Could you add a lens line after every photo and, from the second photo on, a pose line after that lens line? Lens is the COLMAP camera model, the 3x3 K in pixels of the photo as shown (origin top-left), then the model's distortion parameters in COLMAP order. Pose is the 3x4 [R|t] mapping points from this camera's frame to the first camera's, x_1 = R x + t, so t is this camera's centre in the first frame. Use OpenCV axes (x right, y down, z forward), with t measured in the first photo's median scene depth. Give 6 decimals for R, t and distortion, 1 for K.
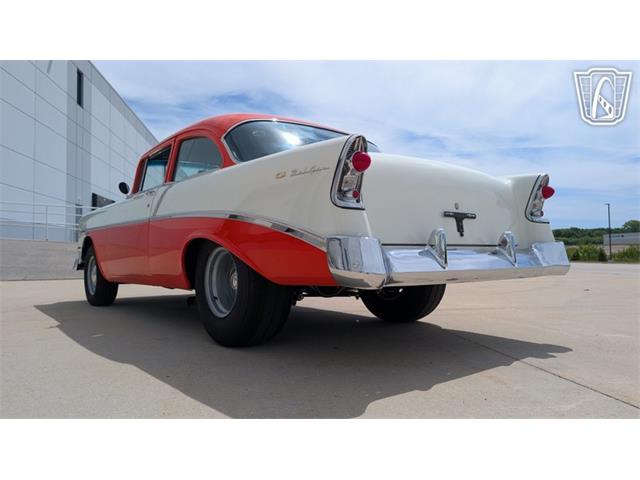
lens RADIAL K [[472.3, 0, 322.5], [0, 472.3, 223.7], [0, 0, 1]] dist [0.000567, -0.003326]
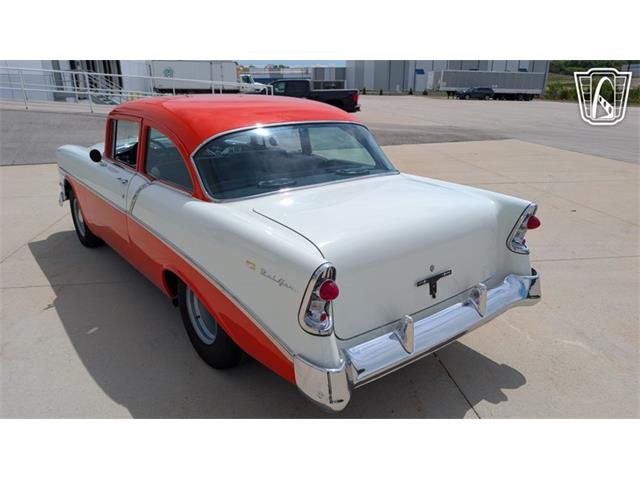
lens RADIAL K [[475.9, 0, 309.8], [0, 475.9, 238.7], [0, 0, 1]] dist [-0.002340, -0.003956]
pose [[0.999840, 0.009579, -0.015133, 0.037452], [-0.003246, 0.927872, 0.372885, -0.402913], [0.017613, -0.372777, 0.927754, 0.084199]]
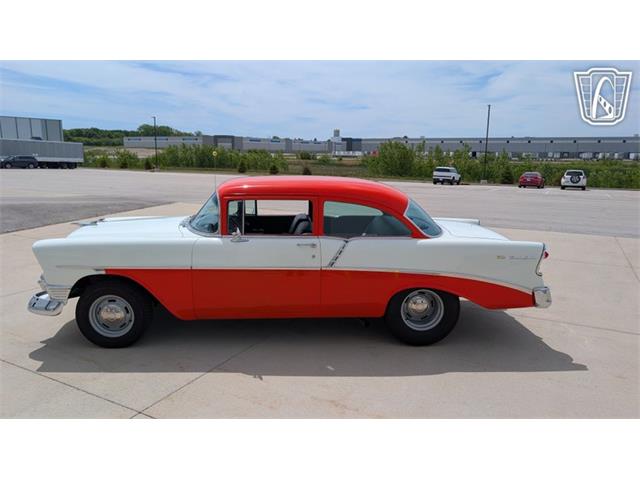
lens RADIAL K [[475.9, 0, 309.8], [0, 475.9, 238.7], [0, 0, 1]] dist [-0.002340, -0.003956]
pose [[0.600648, -0.127848, 0.789226, -1.650822], [-0.068115, 0.975360, 0.209840, -0.419704], [-0.796607, -0.179798, 0.577140, 0.390123]]
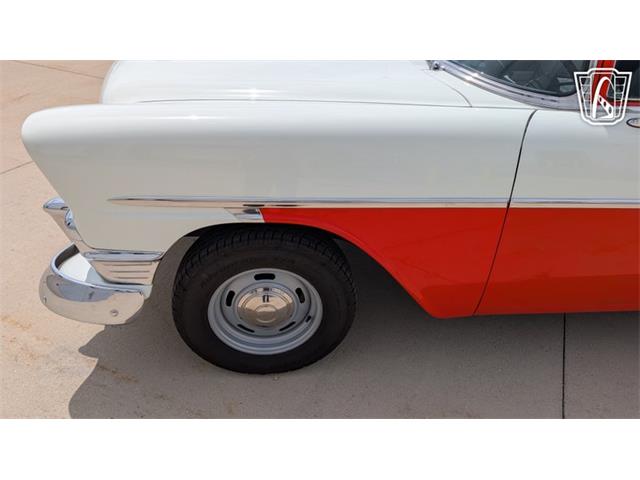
lens RADIAL K [[475.9, 0, 309.8], [0, 475.9, 238.7], [0, 0, 1]] dist [-0.002340, -0.003956]
pose [[0.552974, -0.414548, 0.722751, -1.220481], [-0.097075, 0.829480, 0.550036, -0.224474], [-0.827524, -0.374317, 0.418439, 1.480035]]
